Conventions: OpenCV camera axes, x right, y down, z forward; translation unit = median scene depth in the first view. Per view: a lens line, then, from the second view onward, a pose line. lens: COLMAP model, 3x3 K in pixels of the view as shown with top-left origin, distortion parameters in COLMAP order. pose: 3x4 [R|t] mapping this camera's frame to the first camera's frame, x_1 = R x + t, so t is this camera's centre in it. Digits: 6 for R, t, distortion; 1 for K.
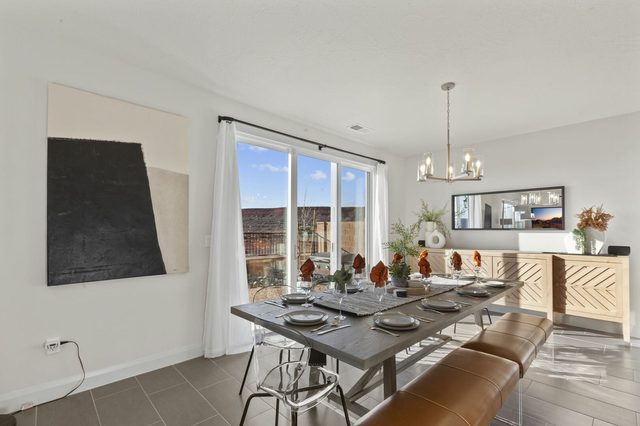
lens RADIAL K [[292.9, 0, 319.8], [0, 292.9, 225.7], [0, 0, 1]] dist [0.000154, 0.000171]
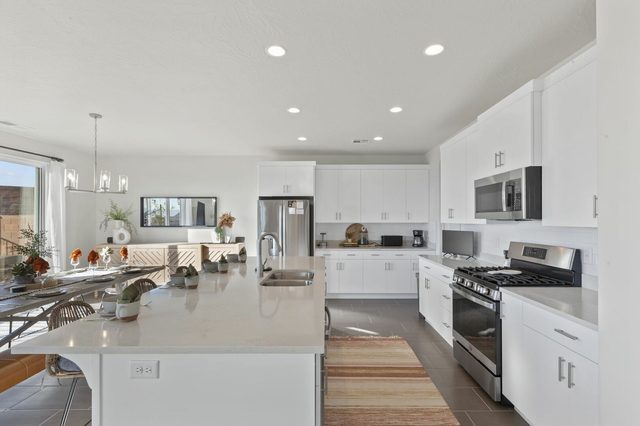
lens RADIAL K [[293.4, 0, 327.5], [0, 293.4, 215.3], [0, 0, 1]] dist [-0.000399, 0.000258]
pose [[0.689913, 0.007972, 0.723848, 0.173680], [-0.005779, 0.999968, -0.005505, -0.042629], [-0.723869, -0.000385, 0.689937, -0.455577]]
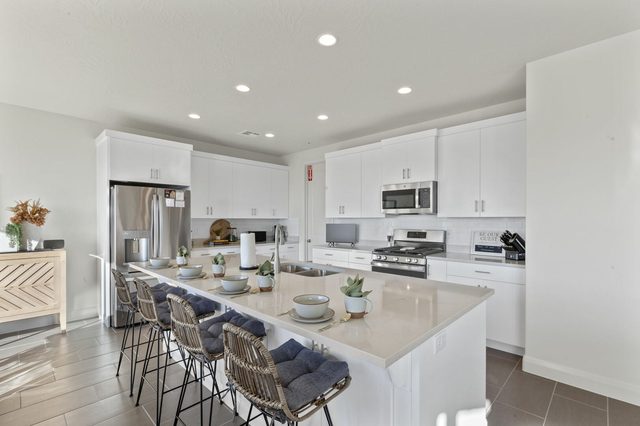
lens RADIAL K [[293.4, 0, 327.5], [0, 293.4, 215.3], [0, 0, 1]] dist [-0.000399, 0.000258]
pose [[-0.058684, 0.014228, 0.998175, -0.072427], [-0.010887, 0.999830, -0.014892, -0.012407], [-0.998217, -0.011741, -0.058520, 0.090320]]
